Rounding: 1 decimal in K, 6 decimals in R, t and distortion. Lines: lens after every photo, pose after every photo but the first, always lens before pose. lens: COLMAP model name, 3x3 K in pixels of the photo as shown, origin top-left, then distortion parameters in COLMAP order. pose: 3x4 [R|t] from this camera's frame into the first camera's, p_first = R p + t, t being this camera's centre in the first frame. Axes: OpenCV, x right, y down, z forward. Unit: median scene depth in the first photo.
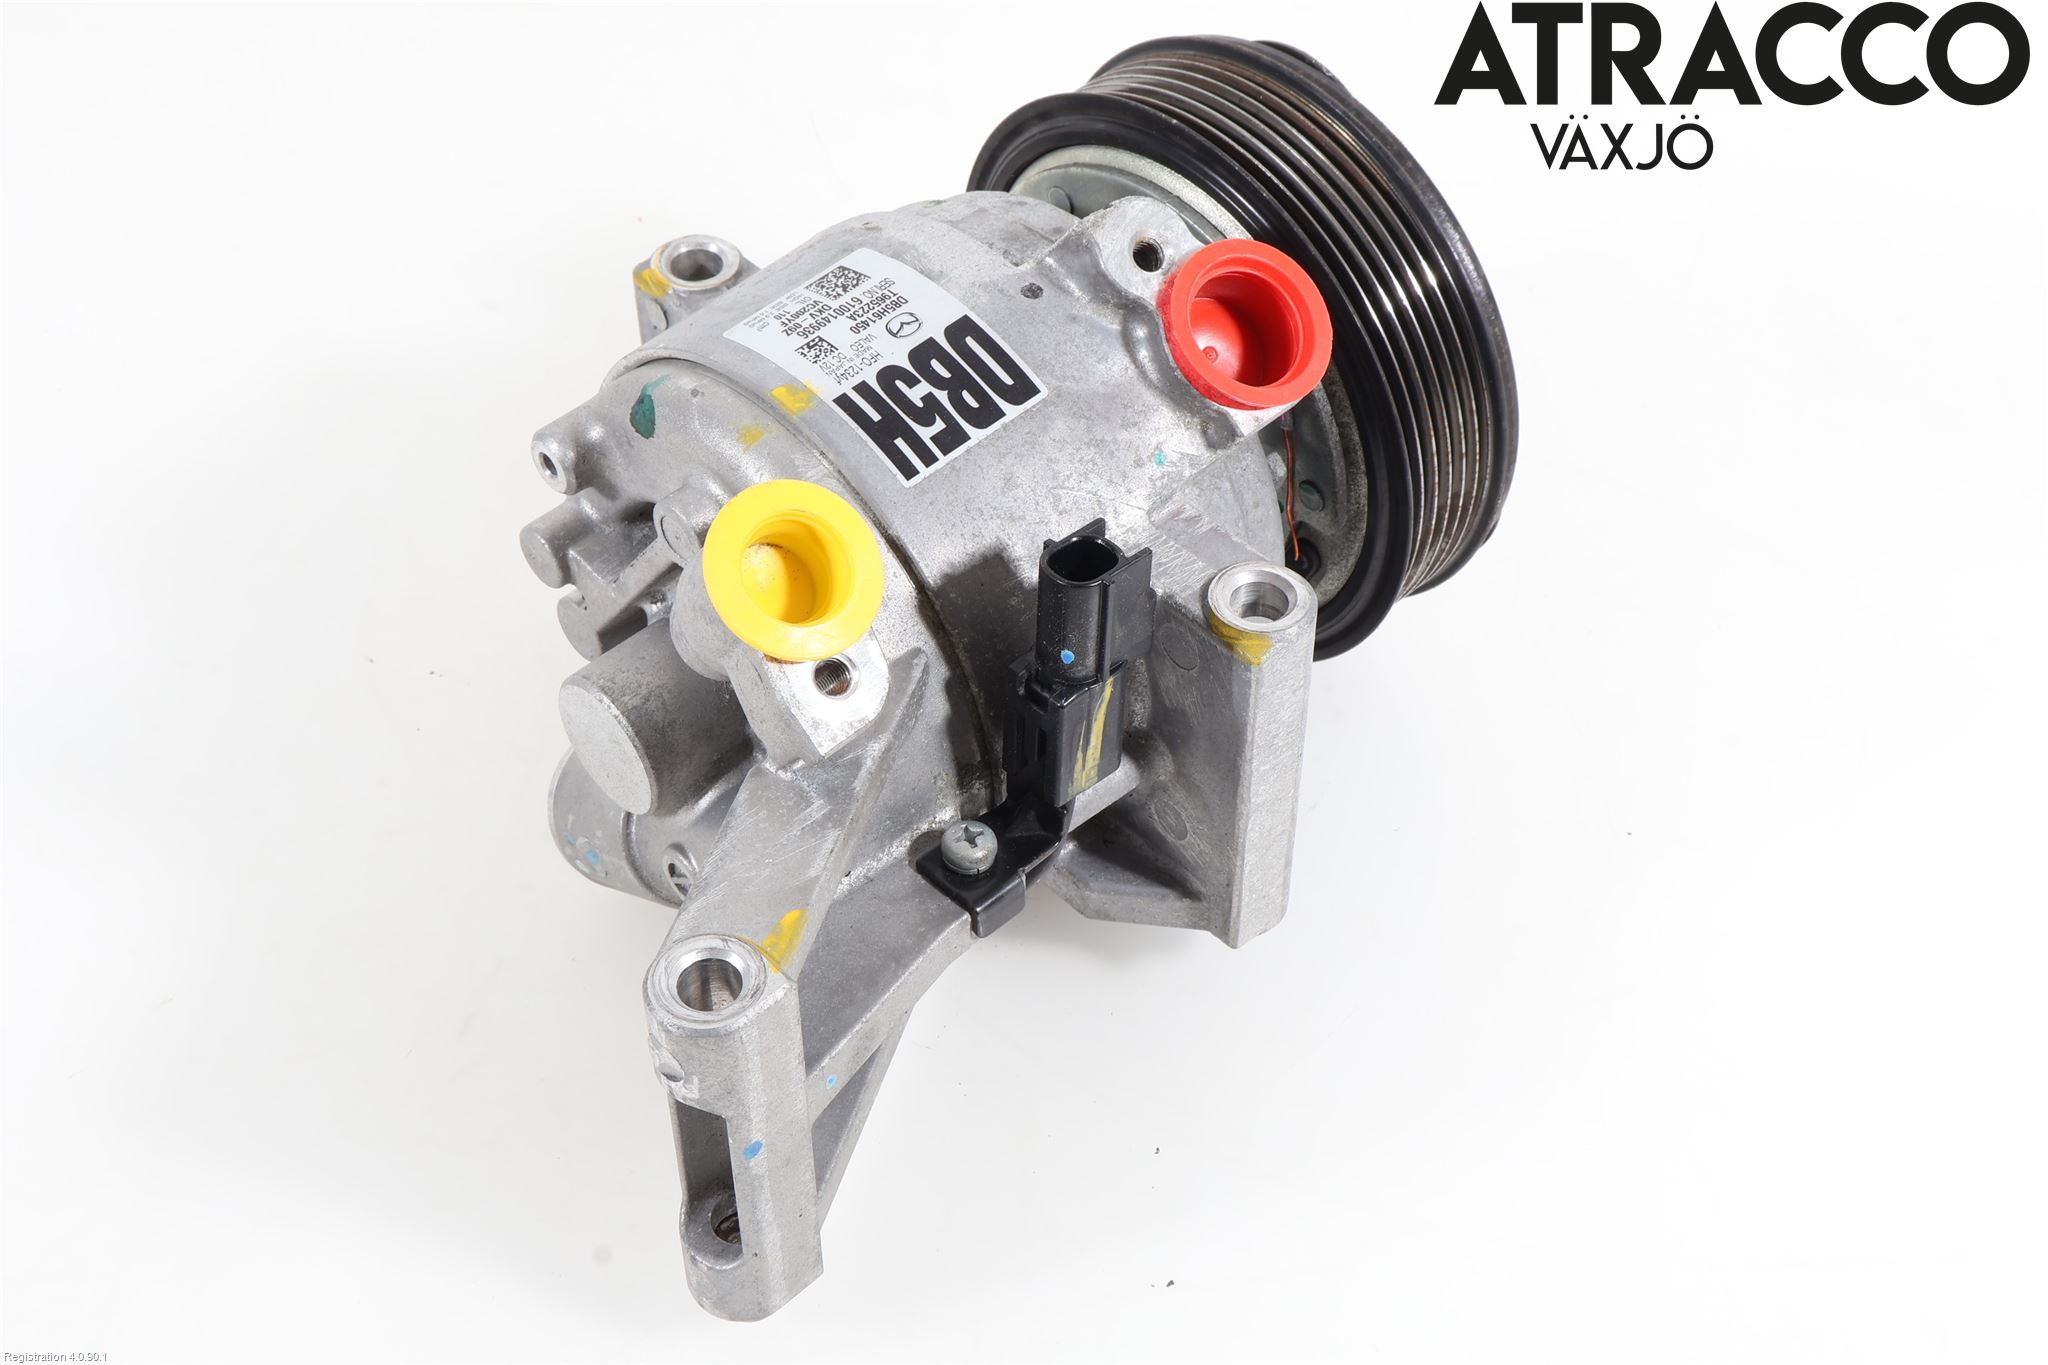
lens RADIAL K [[2968.8, 0, 1023.7], [0, 2968.8, 681.8], [0, 0, 1]] dist [-0.007119, 0.000000]
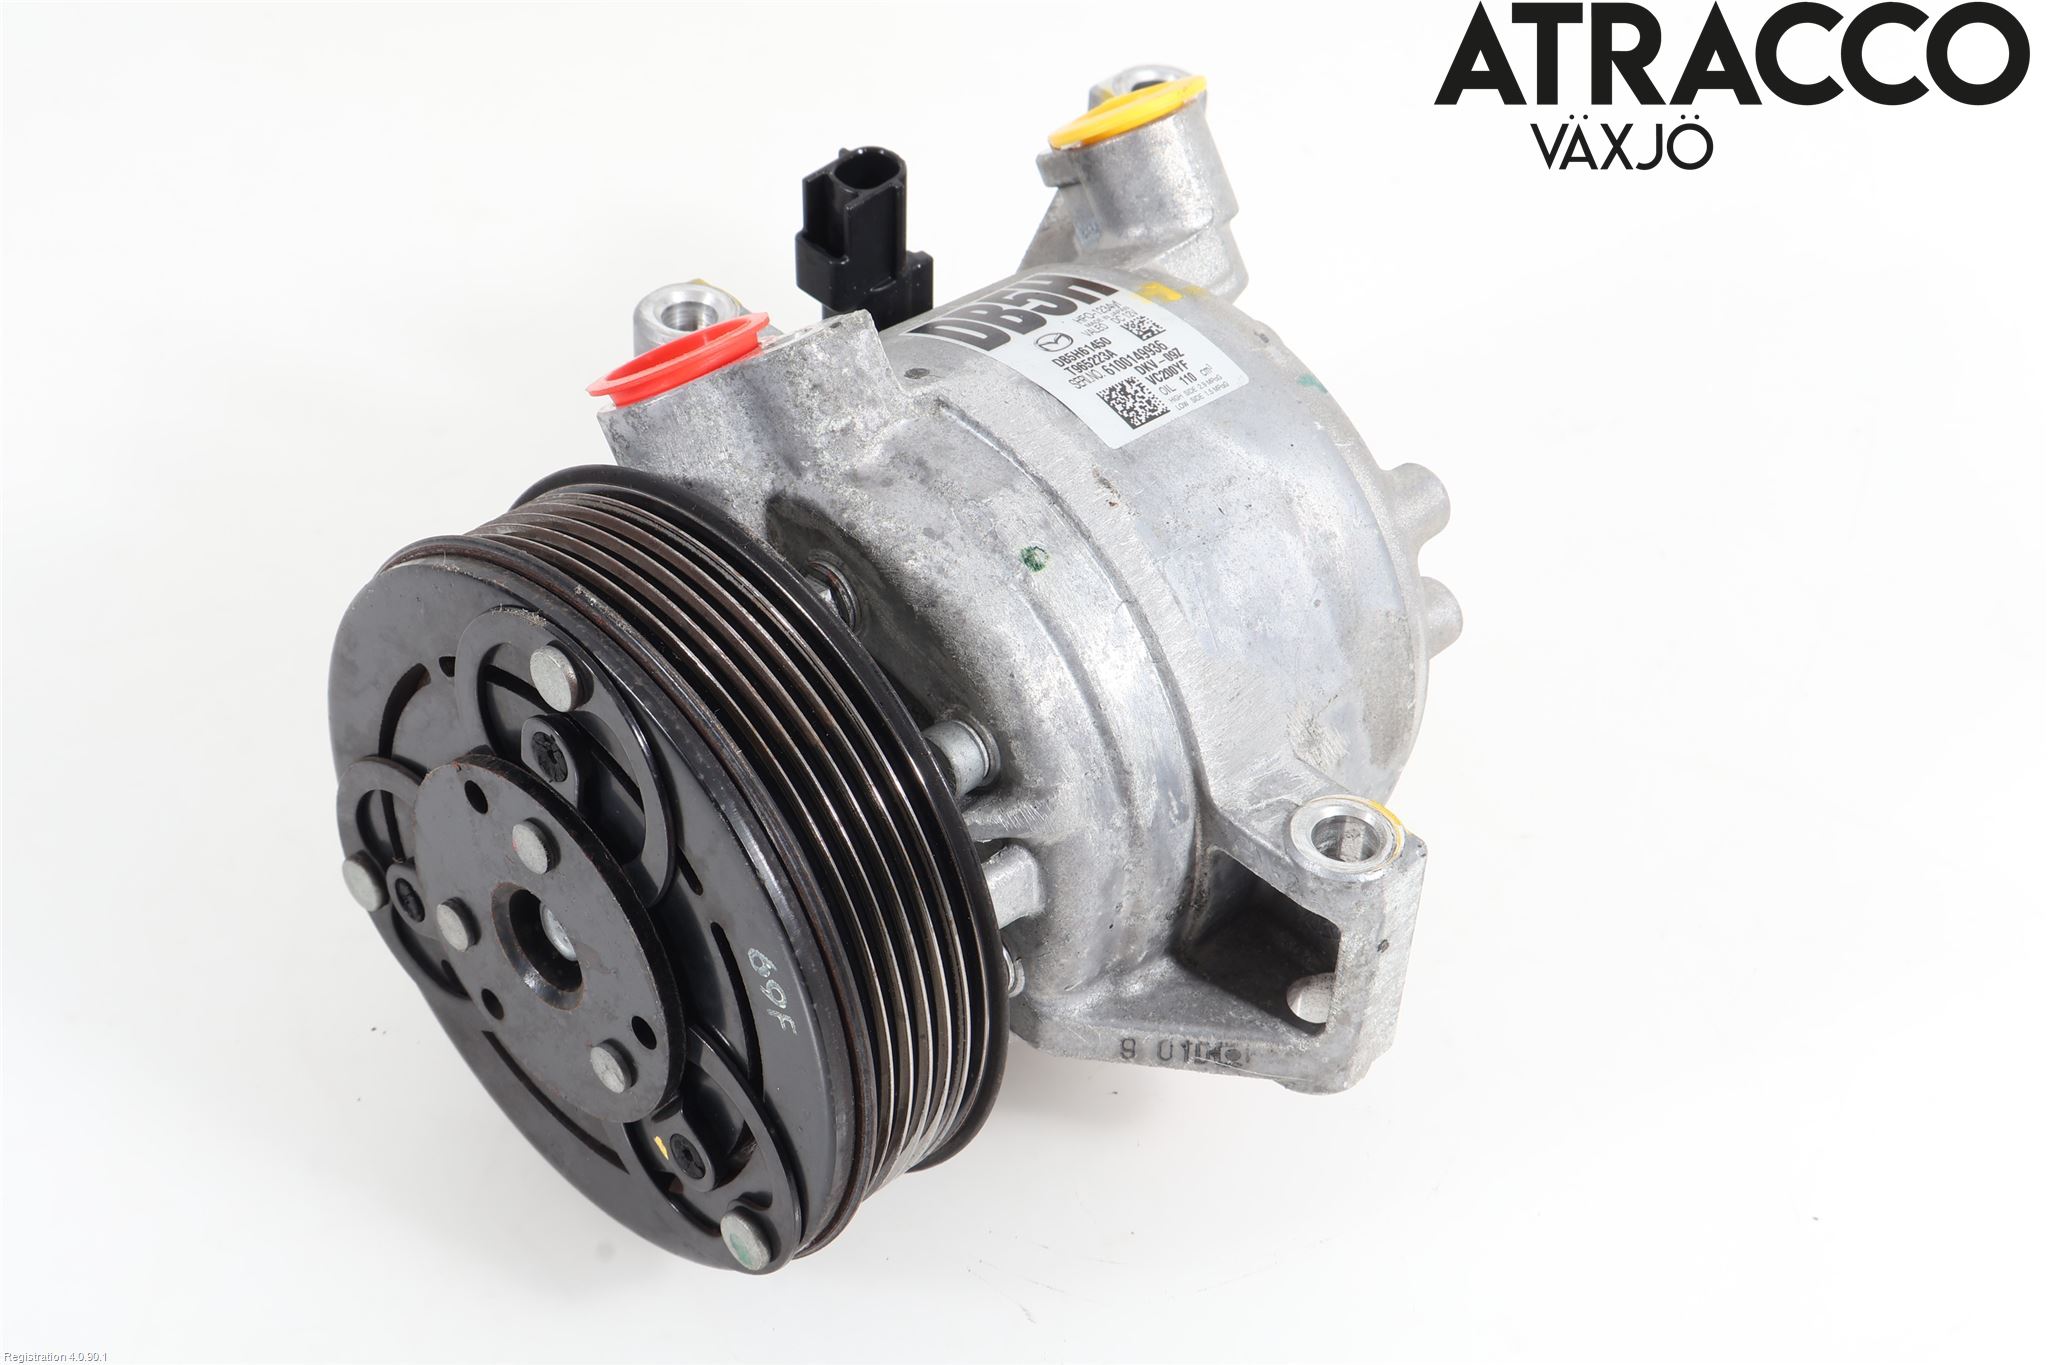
lens RADIAL K [[3454.7, 0, 1023.2], [0, 3454.7, 681.9], [0, 0, 1]] dist [0.005914, 0.000000]
pose [[-0.998041, -0.019125, -0.059570, 0.032044], [-0.060585, 0.057843, 0.996486, -1.199161], [-0.015613, 0.998142, -0.058888, 1.174000]]
